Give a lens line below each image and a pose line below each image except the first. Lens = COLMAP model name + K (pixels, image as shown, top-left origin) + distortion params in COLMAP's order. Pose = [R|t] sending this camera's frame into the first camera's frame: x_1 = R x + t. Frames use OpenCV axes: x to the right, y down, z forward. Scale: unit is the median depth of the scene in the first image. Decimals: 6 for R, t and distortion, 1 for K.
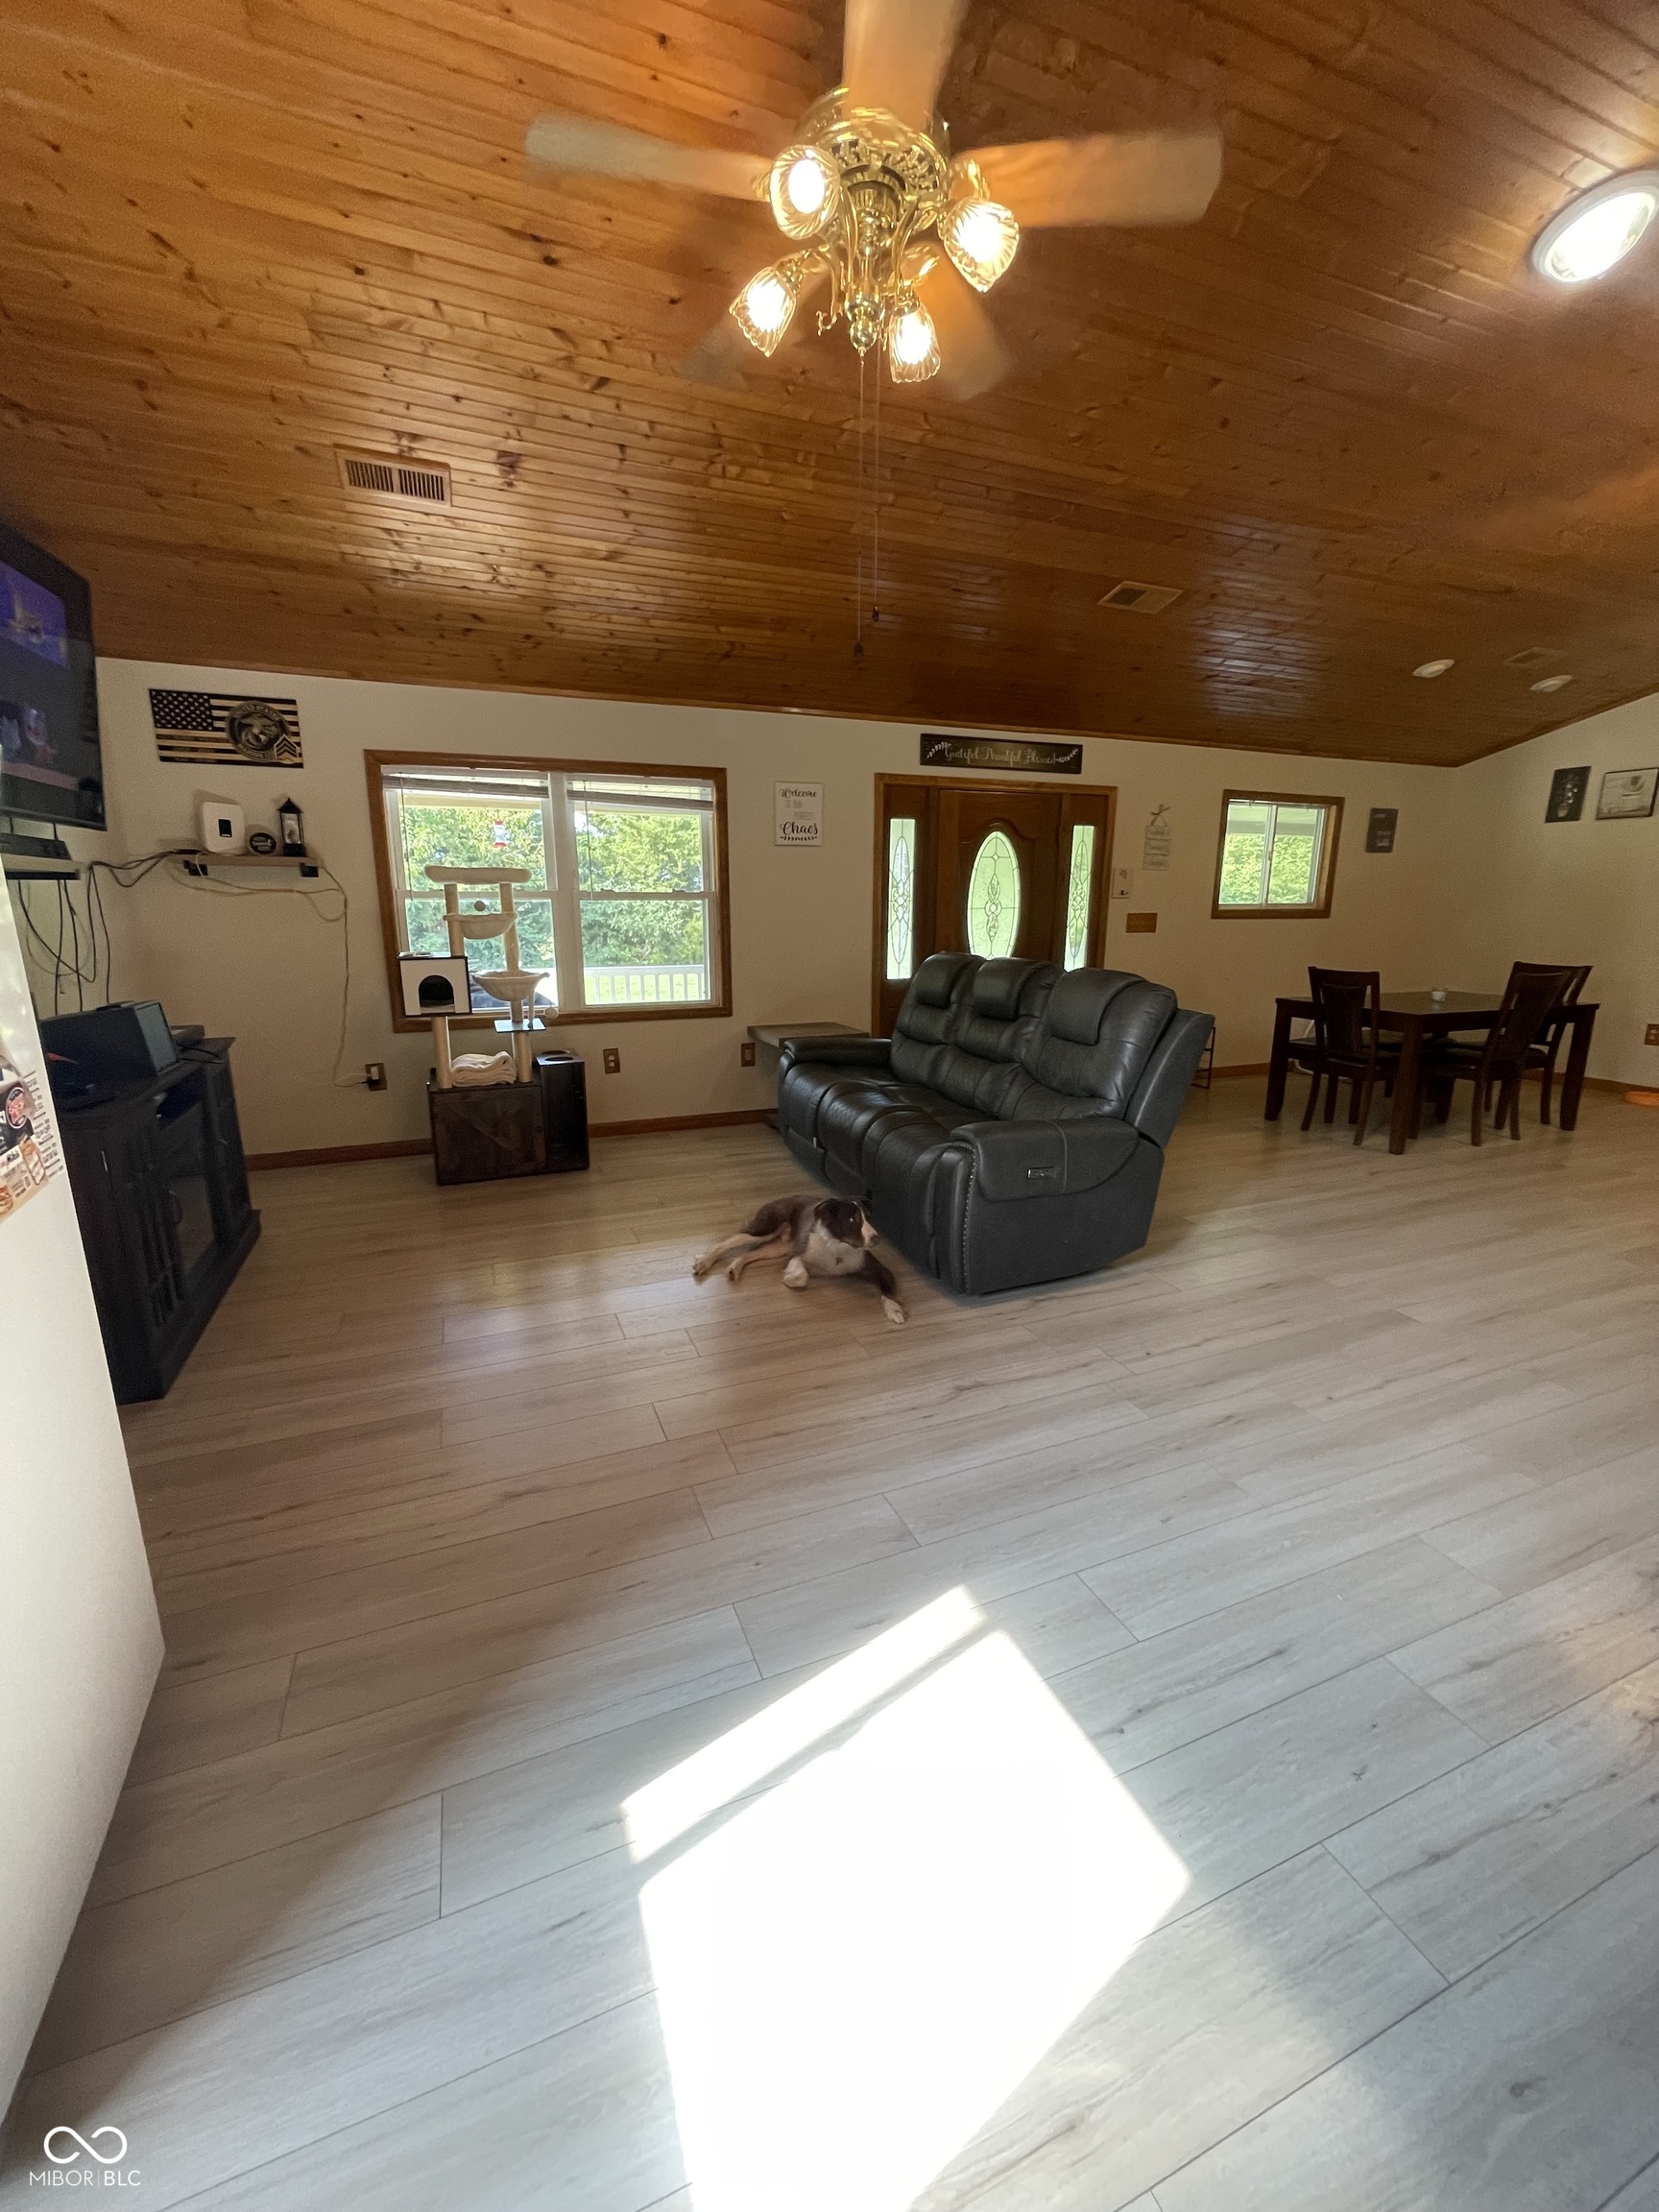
lens RADIAL K [[873.9, 0, 792.7], [0, 873.9, 1077.5], [0, 0, 1]] dist [-0.025976, 0.013357]
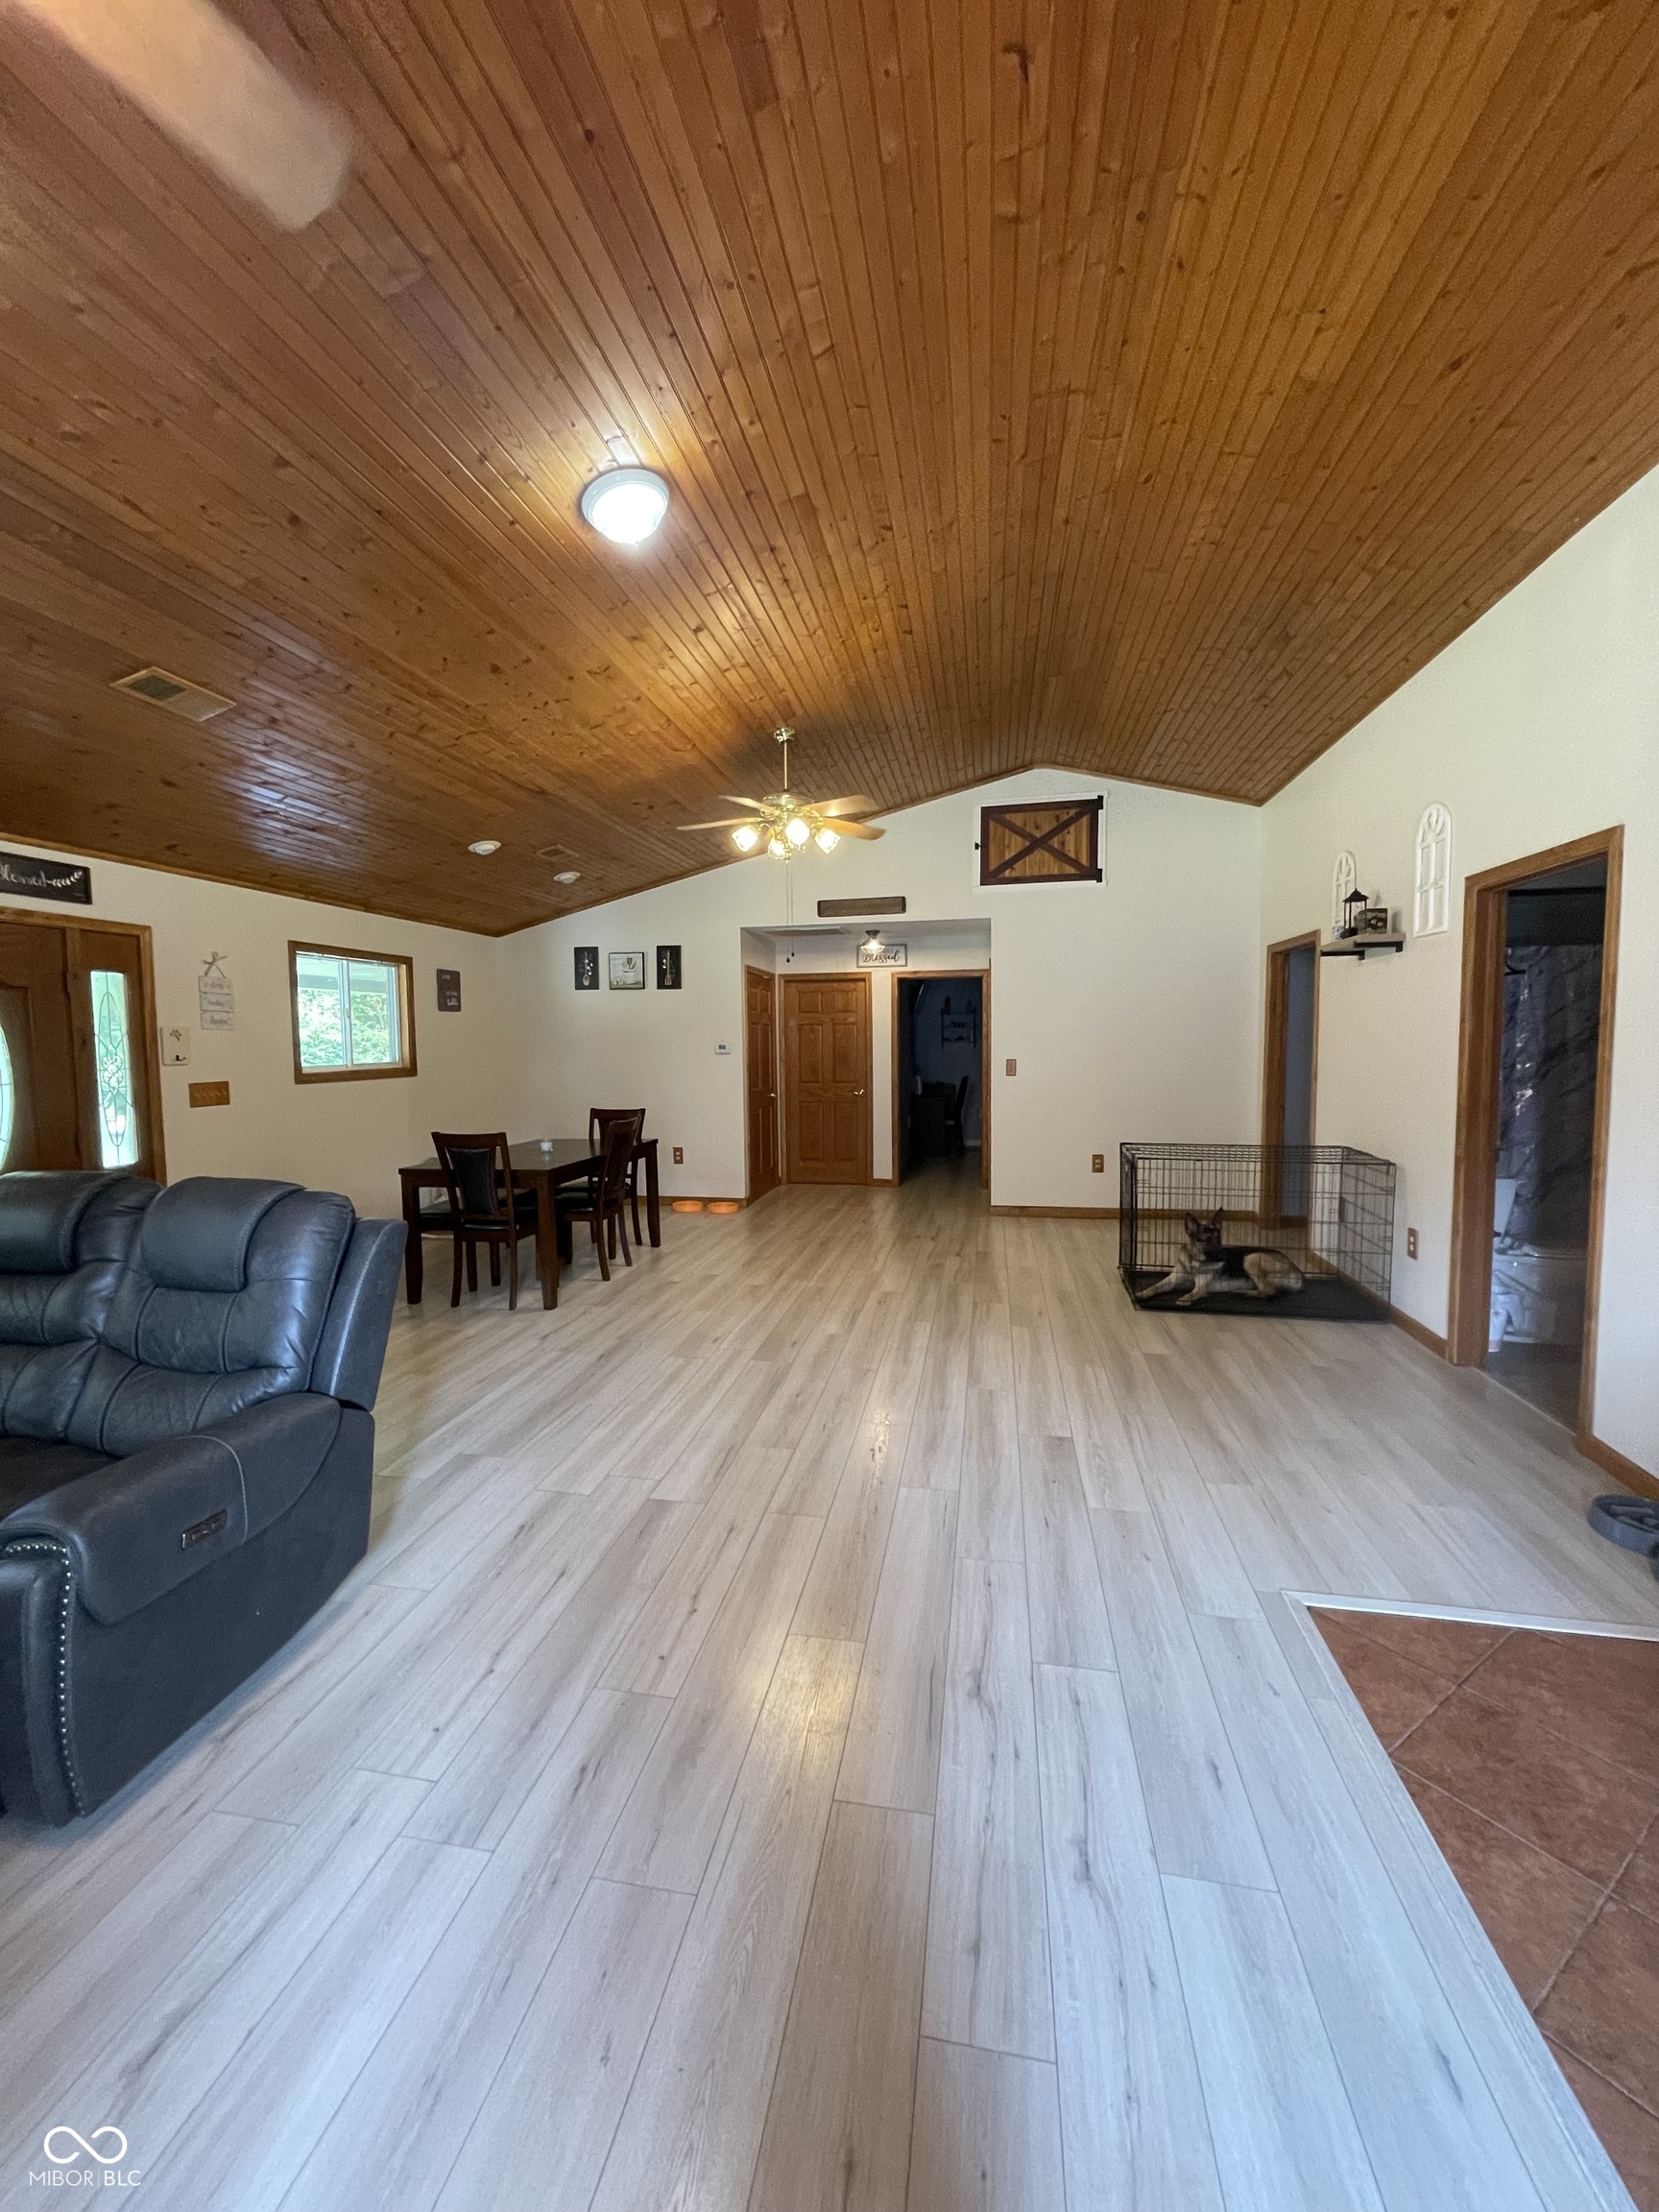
lens RADIAL K [[893.2, 0, 822.4], [0, 893.2, 1095.9], [0, 0, 1]] dist [0.000565, 0.000431]
pose [[0.526636, -0.061804, 0.847841, -0.000660], [0.189881, 0.980707, -0.046455, -0.044655], [-0.828613, 0.185454, 0.528211, 0.141882]]
